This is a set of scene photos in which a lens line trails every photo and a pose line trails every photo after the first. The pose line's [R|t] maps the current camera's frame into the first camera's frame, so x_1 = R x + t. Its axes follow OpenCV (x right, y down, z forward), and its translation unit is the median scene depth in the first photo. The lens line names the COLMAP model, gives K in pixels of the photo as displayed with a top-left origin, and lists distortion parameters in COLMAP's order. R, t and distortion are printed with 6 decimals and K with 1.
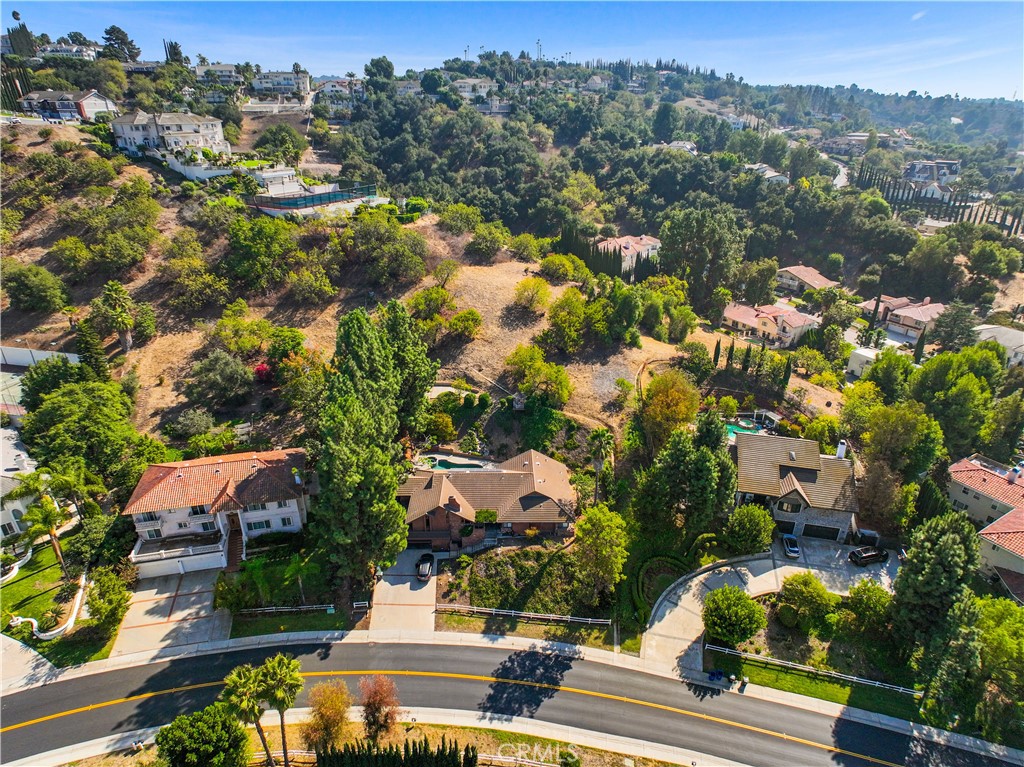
lens RADIAL K [[611.3, 0, 512.0], [0, 611.3, 383.5], [0, 0, 1]] dist [-0.037793, 0.026320]
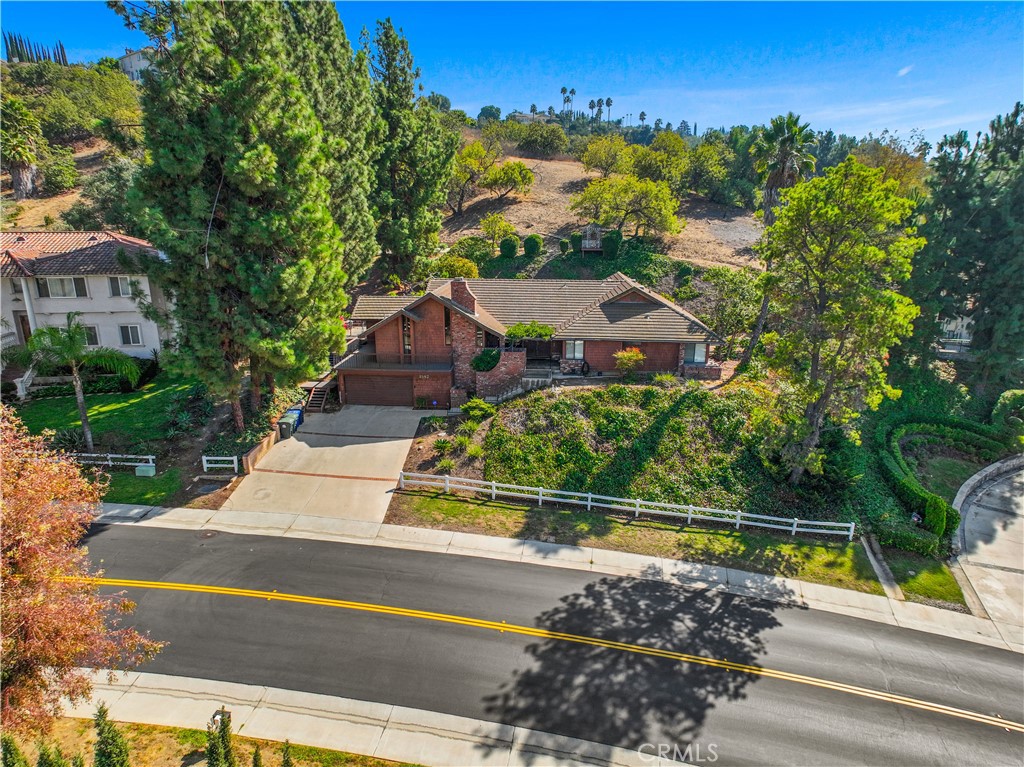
lens RADIAL K [[614.3, 0, 503.8], [0, 614.3, 382.8], [0, 0, 1]] dist [-0.019169, 0.000015]
pose [[0.996450, 0.028637, -0.079163, -0.025996], [-0.041350, 0.985601, -0.163952, 0.380653], [0.073328, 0.166643, 0.983287, 0.612940]]
